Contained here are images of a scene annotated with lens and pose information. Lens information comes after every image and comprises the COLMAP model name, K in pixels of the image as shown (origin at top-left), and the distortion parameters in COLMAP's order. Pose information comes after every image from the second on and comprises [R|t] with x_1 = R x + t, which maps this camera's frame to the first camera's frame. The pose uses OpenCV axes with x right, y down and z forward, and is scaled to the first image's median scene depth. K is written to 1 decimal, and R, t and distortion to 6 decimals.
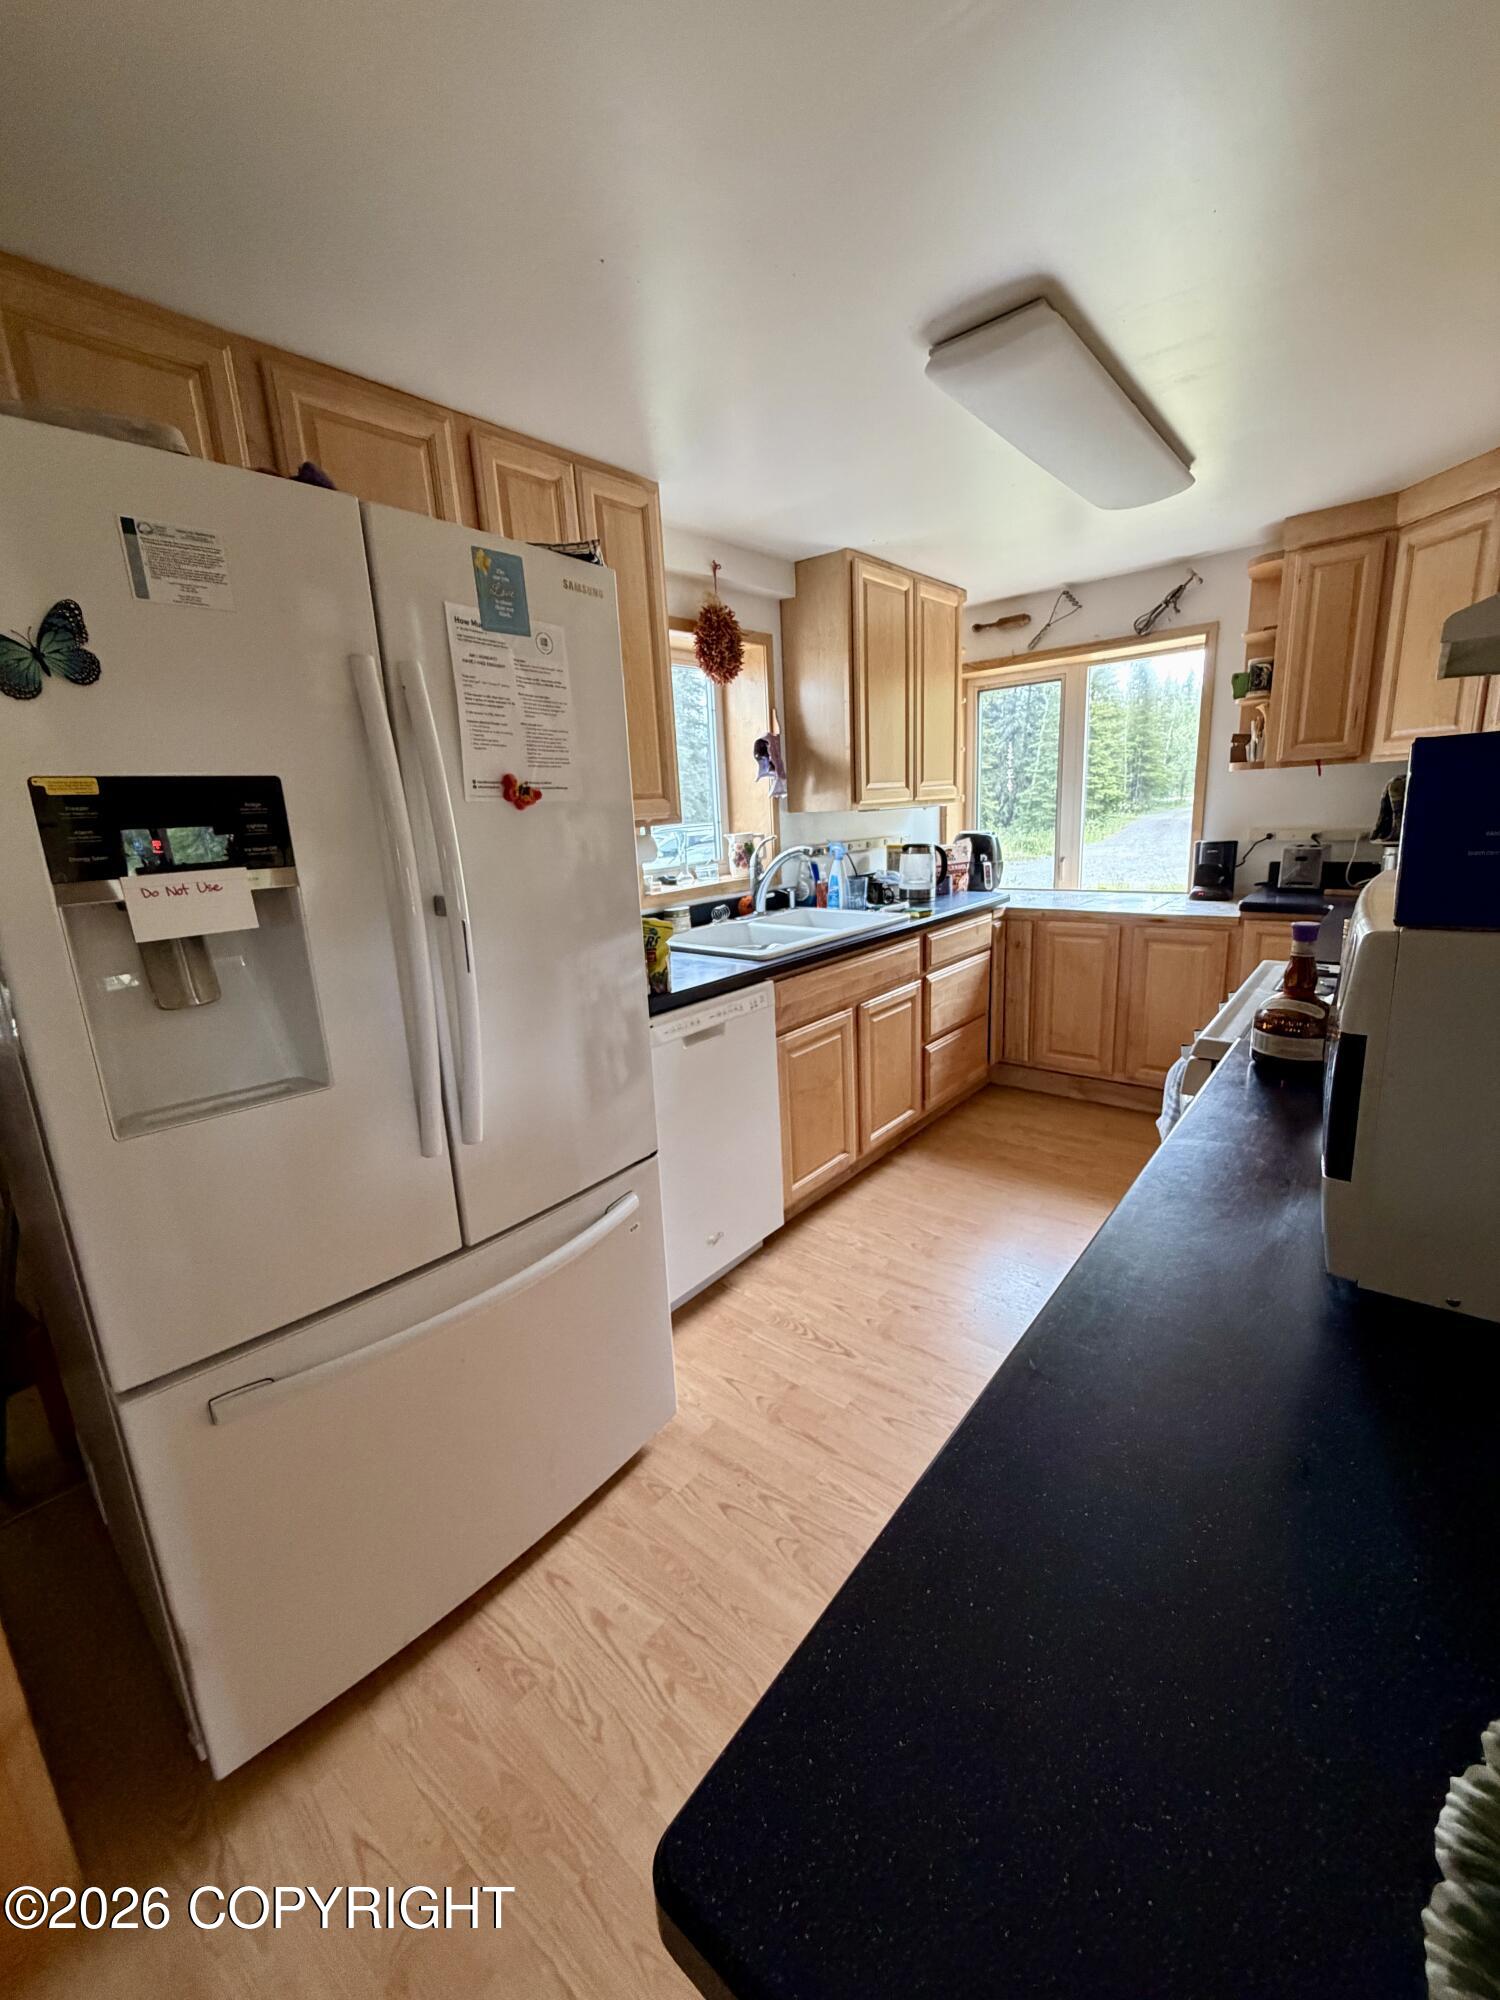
lens RADIAL K [[799.6, 0, 745.9], [0, 799.6, 994.3], [0, 0, 1]] dist [0.000698, 0.000032]
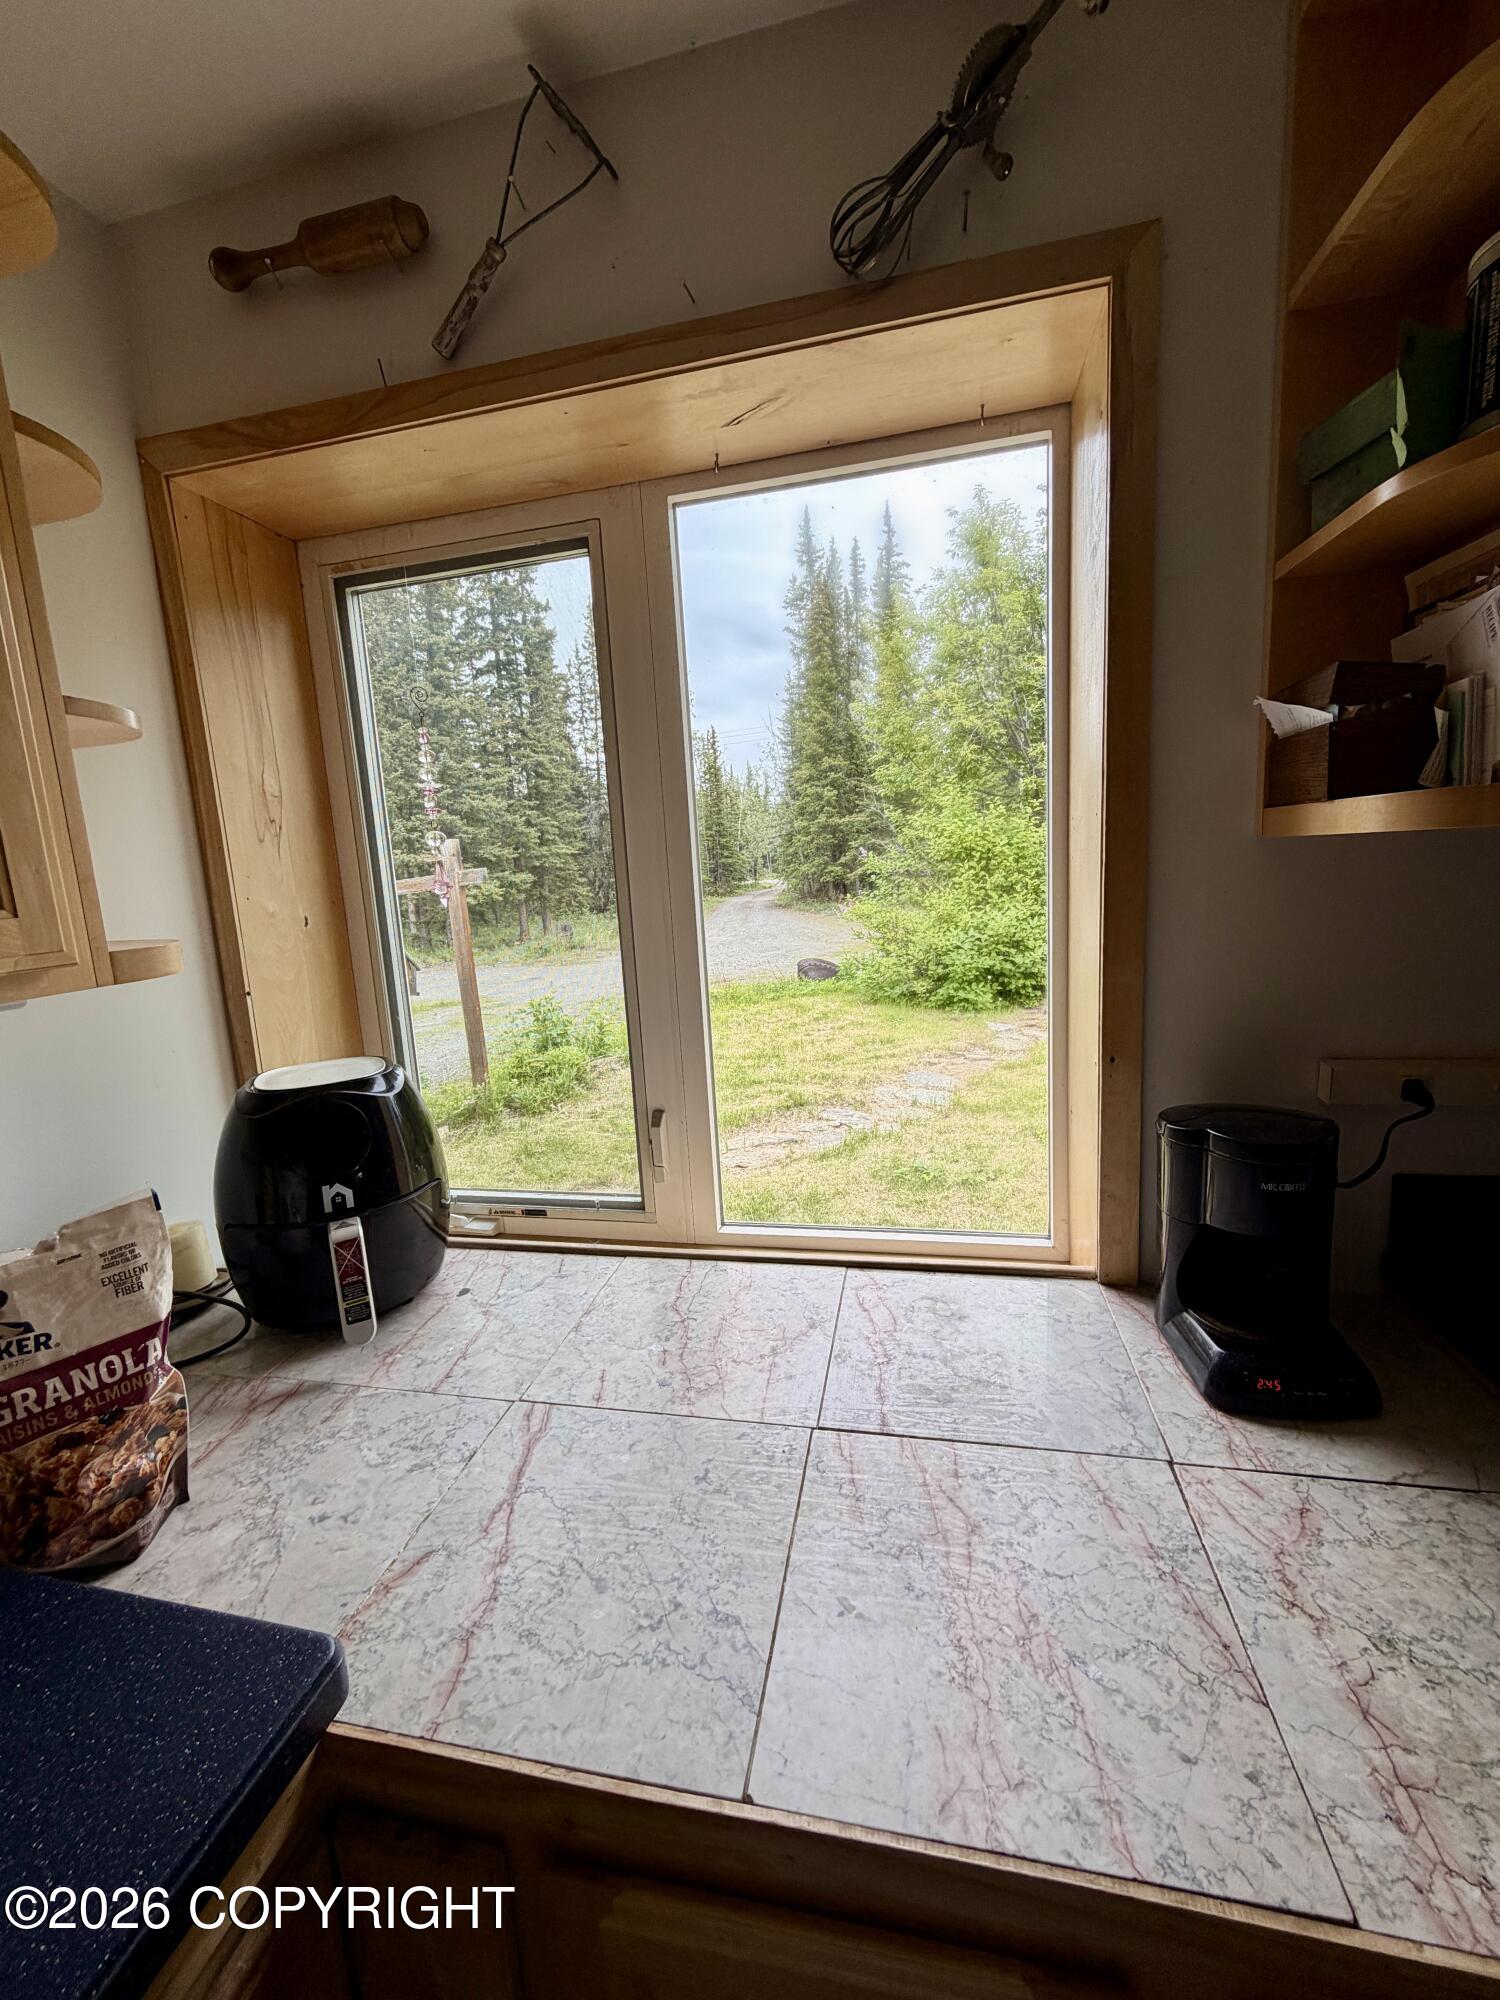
lens RADIAL K [[799.6, 0, 746.6], [0, 799.6, 995.0], [0, 0, 1]] dist [0.000698, 0.000032]
pose [[0.887244, -0.073207, 0.455454, 0.058799], [0.118887, 0.990262, -0.072429, -0.038615], [-0.445717, 0.118410, 0.887308, 0.143621]]
